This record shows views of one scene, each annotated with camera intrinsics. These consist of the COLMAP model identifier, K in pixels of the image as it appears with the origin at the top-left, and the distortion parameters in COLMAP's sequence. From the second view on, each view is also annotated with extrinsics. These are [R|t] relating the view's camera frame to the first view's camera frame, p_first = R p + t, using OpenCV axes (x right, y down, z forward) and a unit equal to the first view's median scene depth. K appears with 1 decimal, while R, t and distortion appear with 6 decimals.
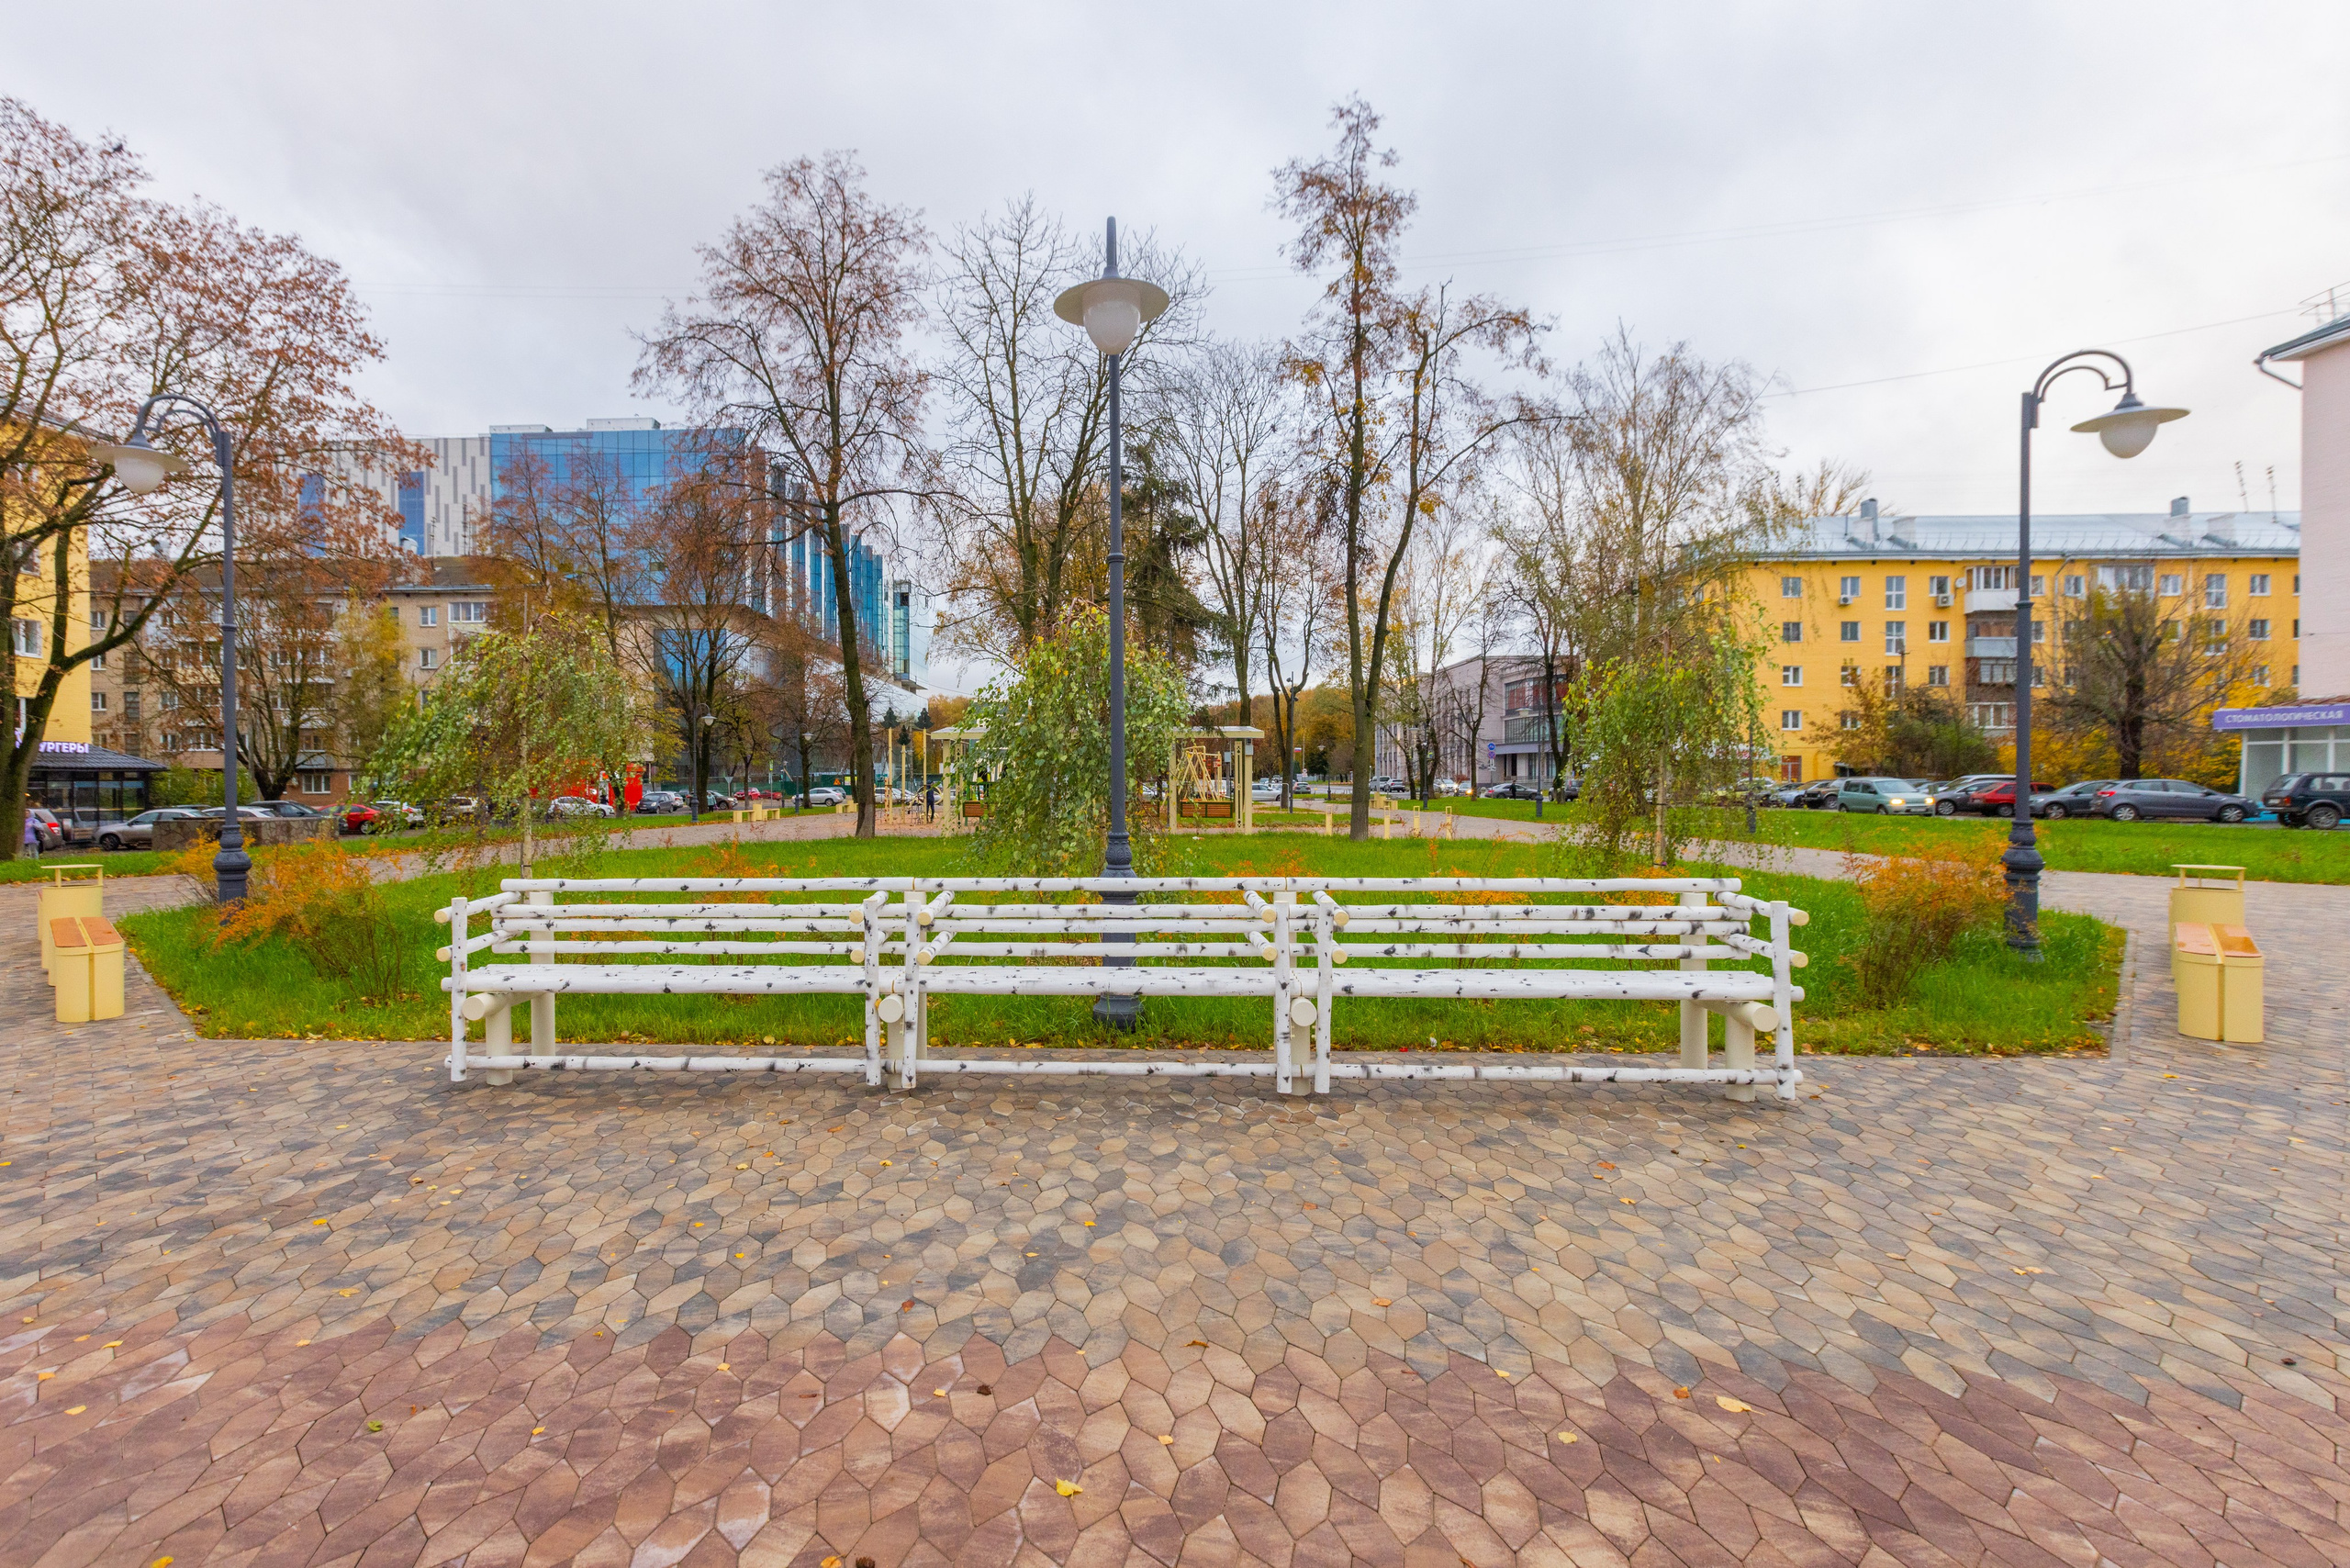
lens RADIAL K [[1116.5, 0, 1055.2], [0, 1116.5, 827.6], [0, 0, 1]] dist [-0.003407, 0.001900]
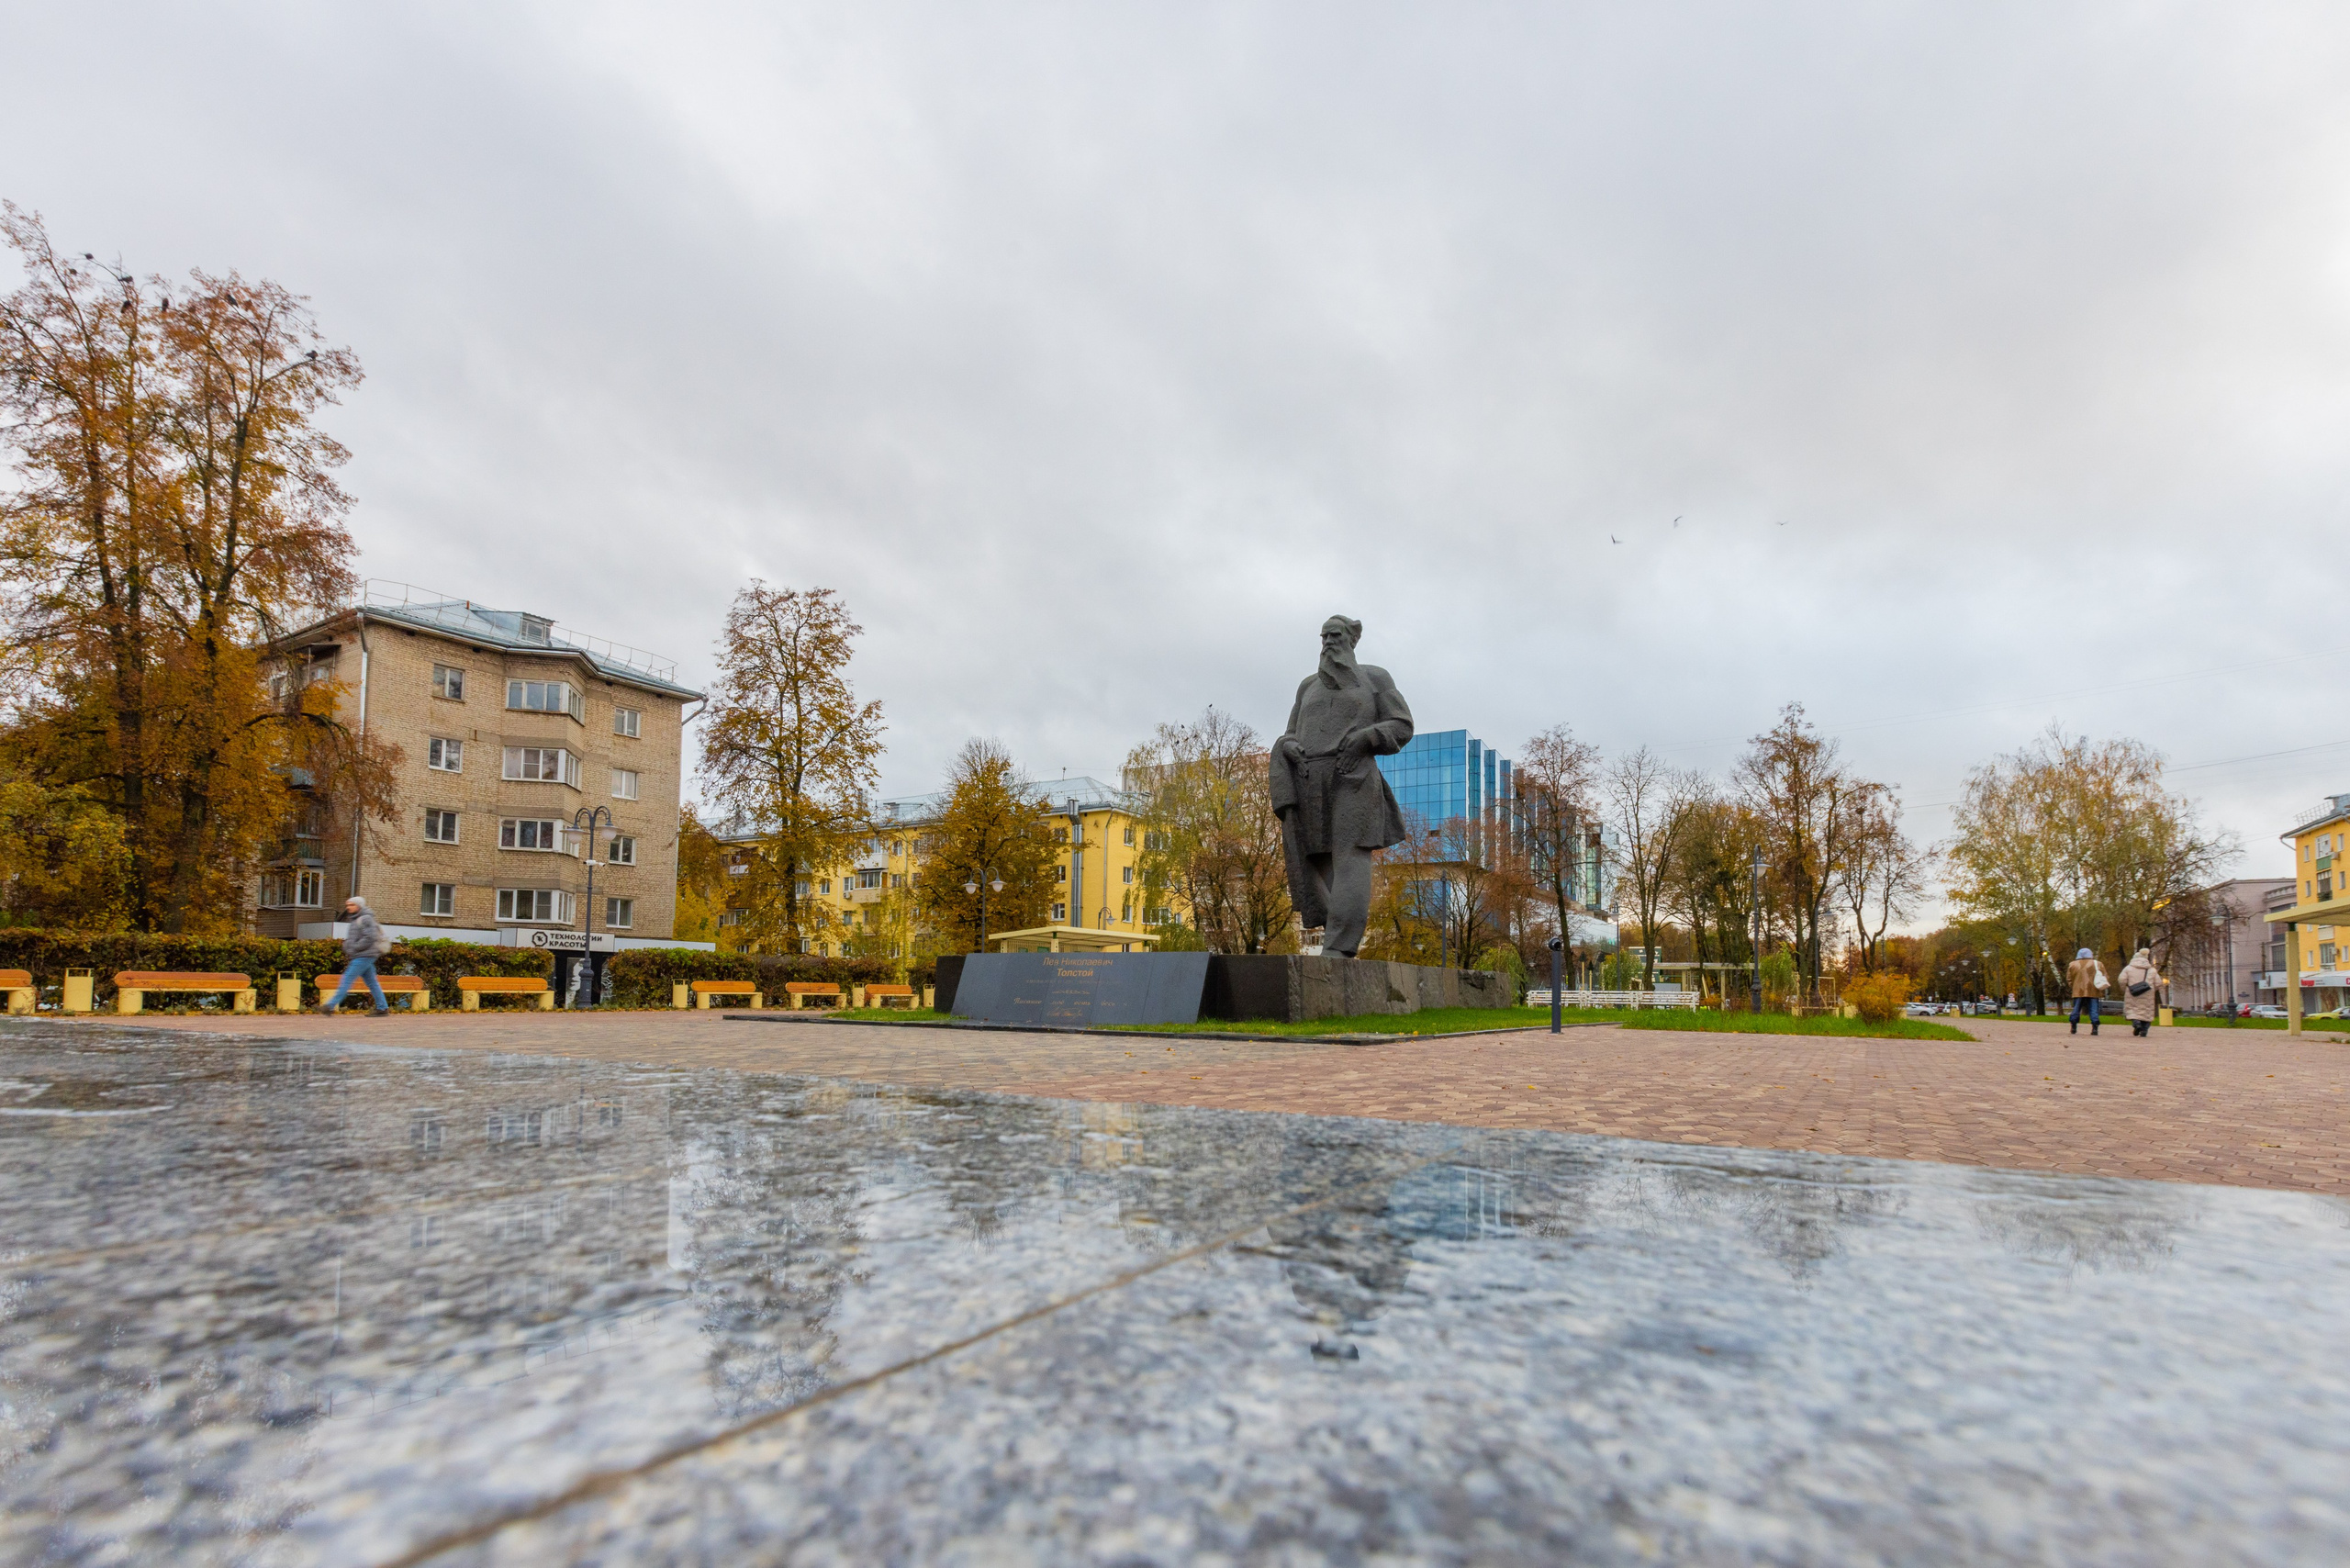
lens RADIAL K [[1116.5, 0, 1138.7], [0, 1116.5, 934.4], [0, 0, 1]] dist [-0.003407, 0.001900]
pose [[0.865240, -0.010335, -0.501252, 0.219617], [-0.041059, 0.994969, -0.091388, 0.097979], [0.499674, 0.099653, 0.860462, -1.469963]]
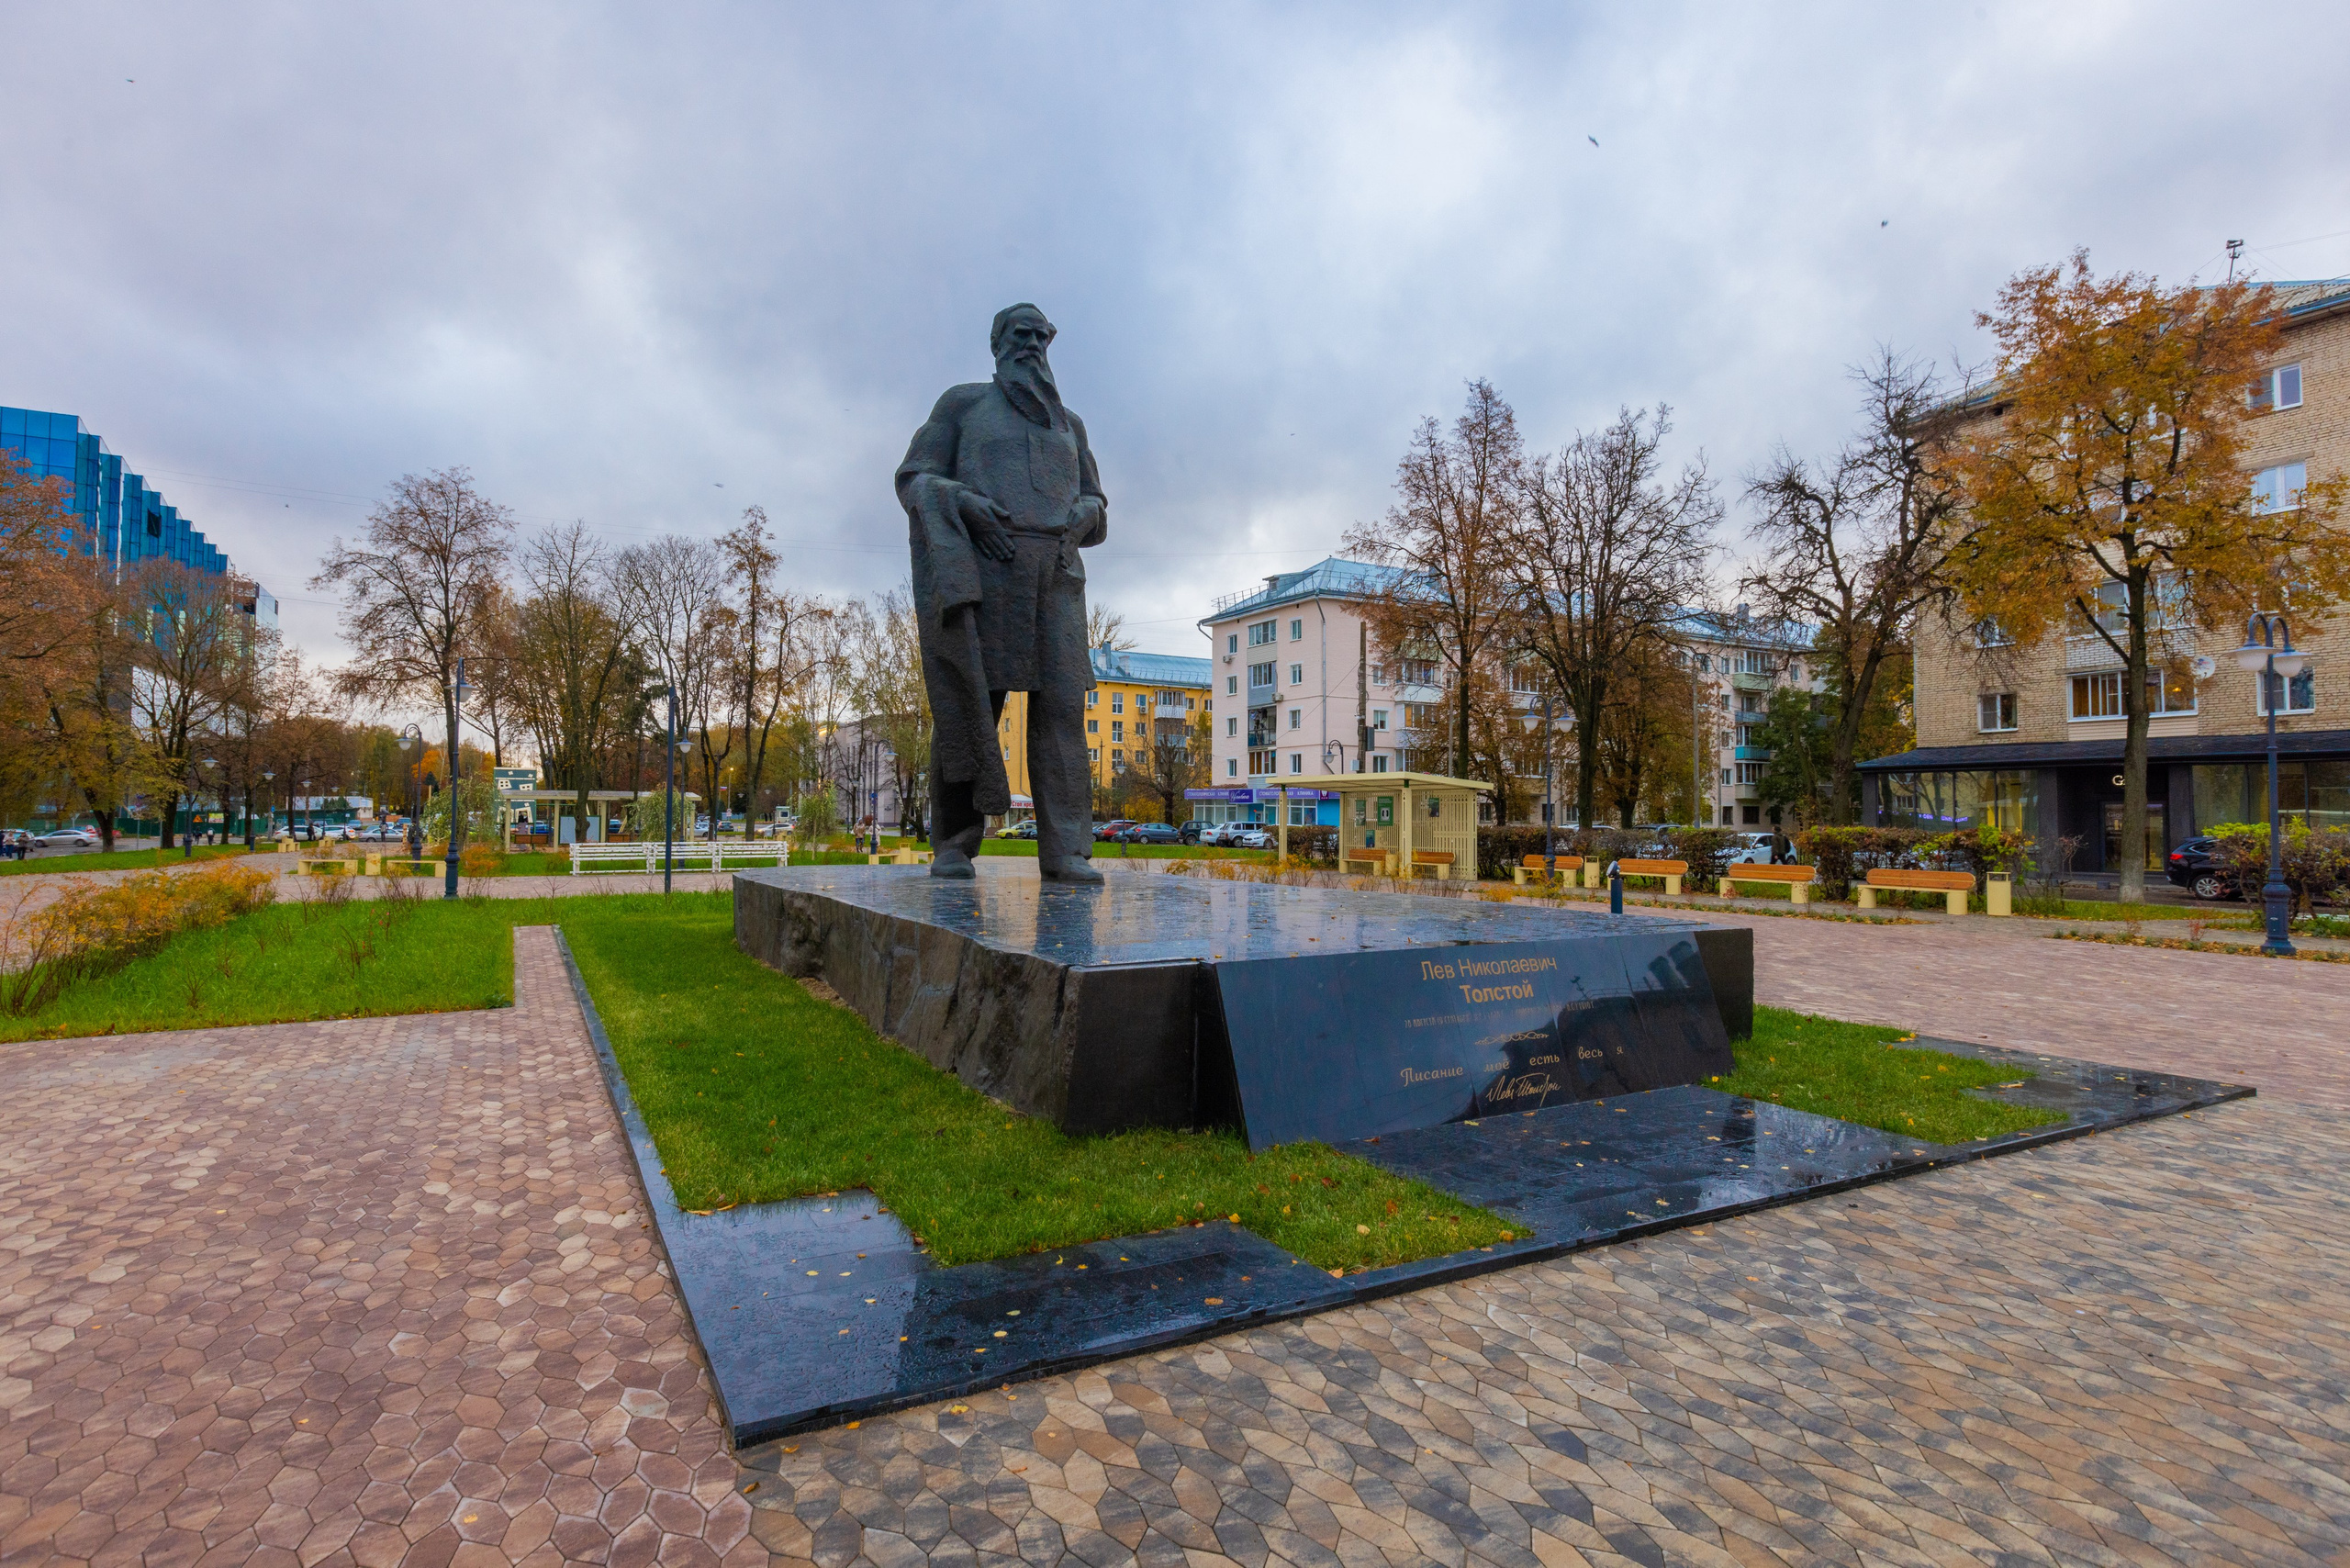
lens RADIAL K [[1240.7, 0, 1154.8], [0, 1240.7, 769.0], [0, 0, 1]] dist [0.005825, -0.005229]
pose [[0.853649, 0.026165, 0.520191, -0.263701], [0.016410, 0.996891, -0.077072, 0.041668], [-0.520590, 0.074328, 0.850565, -1.224232]]
